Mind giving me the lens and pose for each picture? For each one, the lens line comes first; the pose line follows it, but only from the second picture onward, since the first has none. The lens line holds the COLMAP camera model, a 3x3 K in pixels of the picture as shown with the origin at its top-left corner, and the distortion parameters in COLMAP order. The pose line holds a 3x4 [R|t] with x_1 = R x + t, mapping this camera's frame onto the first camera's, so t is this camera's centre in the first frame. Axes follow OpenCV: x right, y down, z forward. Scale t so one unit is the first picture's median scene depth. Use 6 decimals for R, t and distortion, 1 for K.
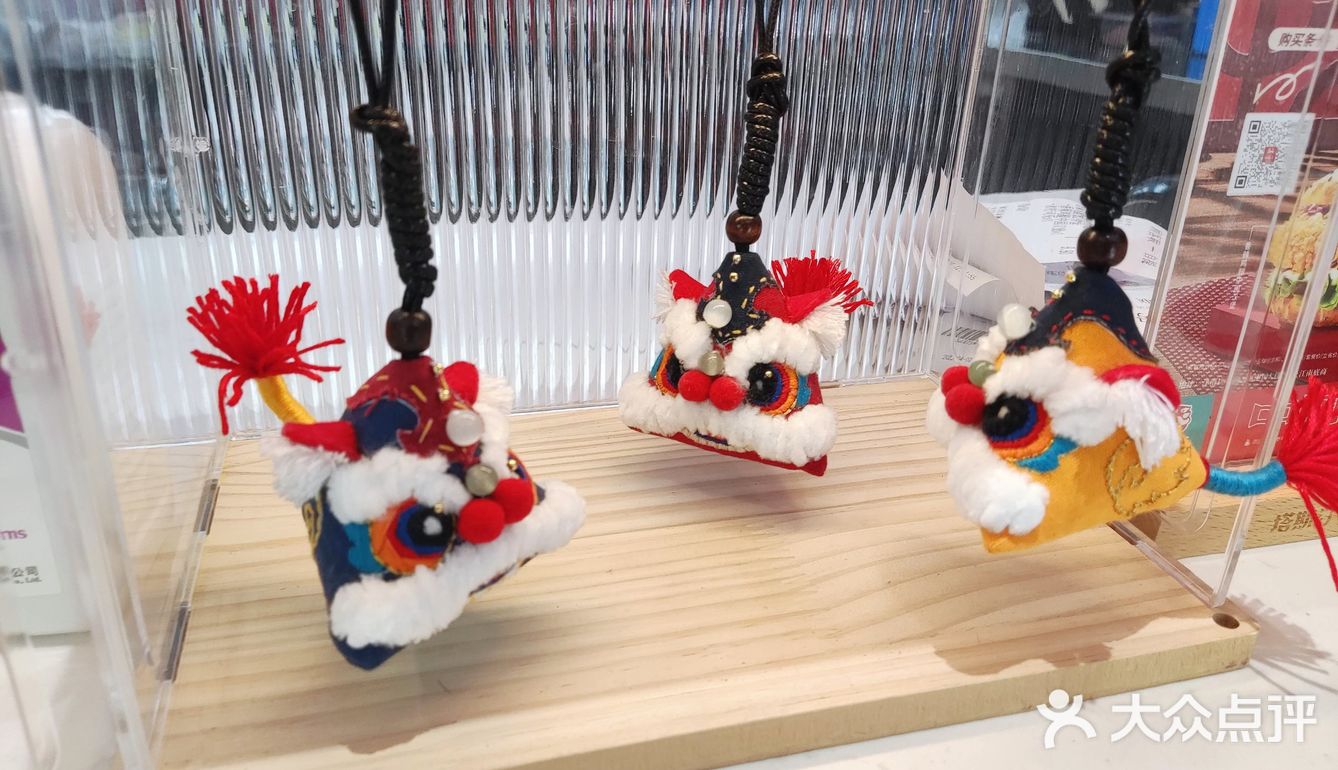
lens RADIAL K [[1013.9, 0, 669.0], [0, 1013.9, 385.0], [0, 0, 1]] dist [0.073397, -0.150256]
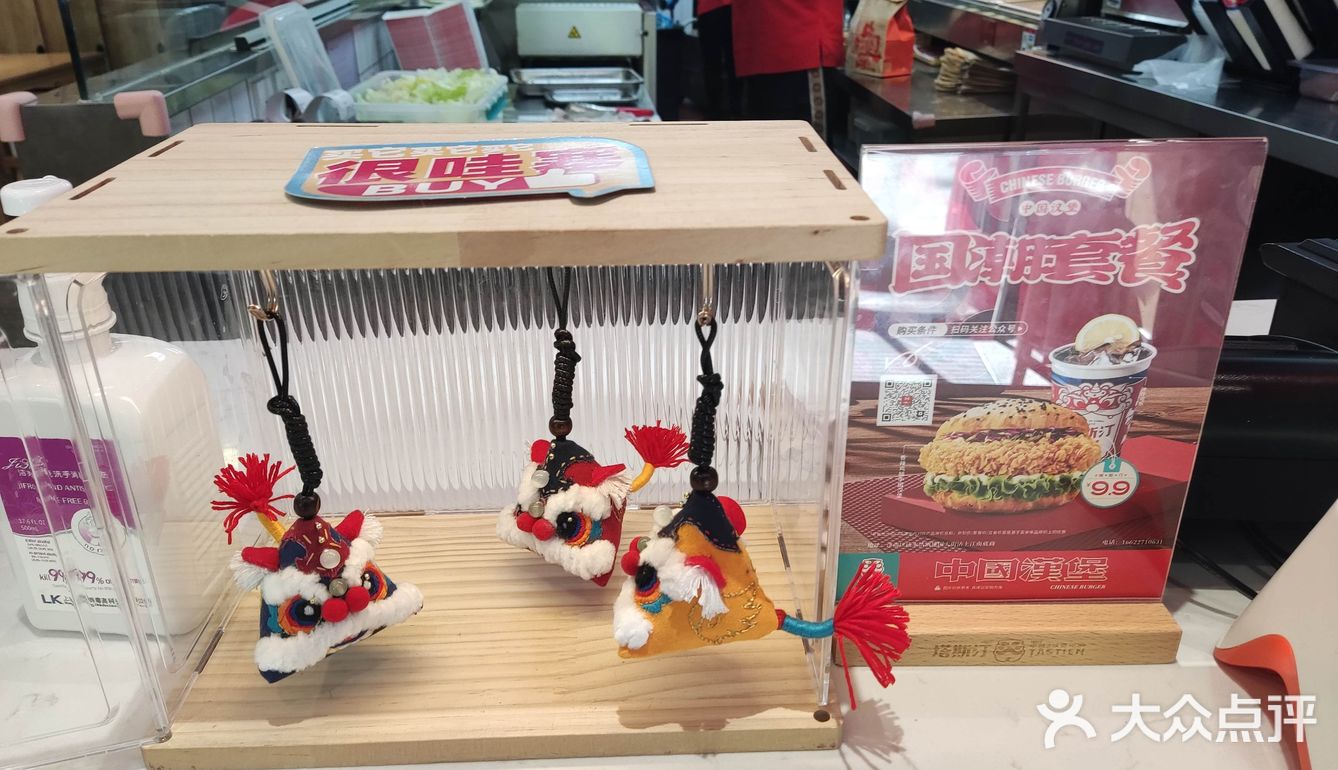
lens RADIAL K [[1013.9, 0, 669.0], [0, 1013.9, 385.0], [0, 0, 1]] dist [0.073397, -0.150256]
pose [[0.971826, 0.061896, -0.227425, 0.680736], [-0.060860, 0.998079, 0.011572, -0.282946], [0.227704, 0.002595, 0.973727, -0.572447]]
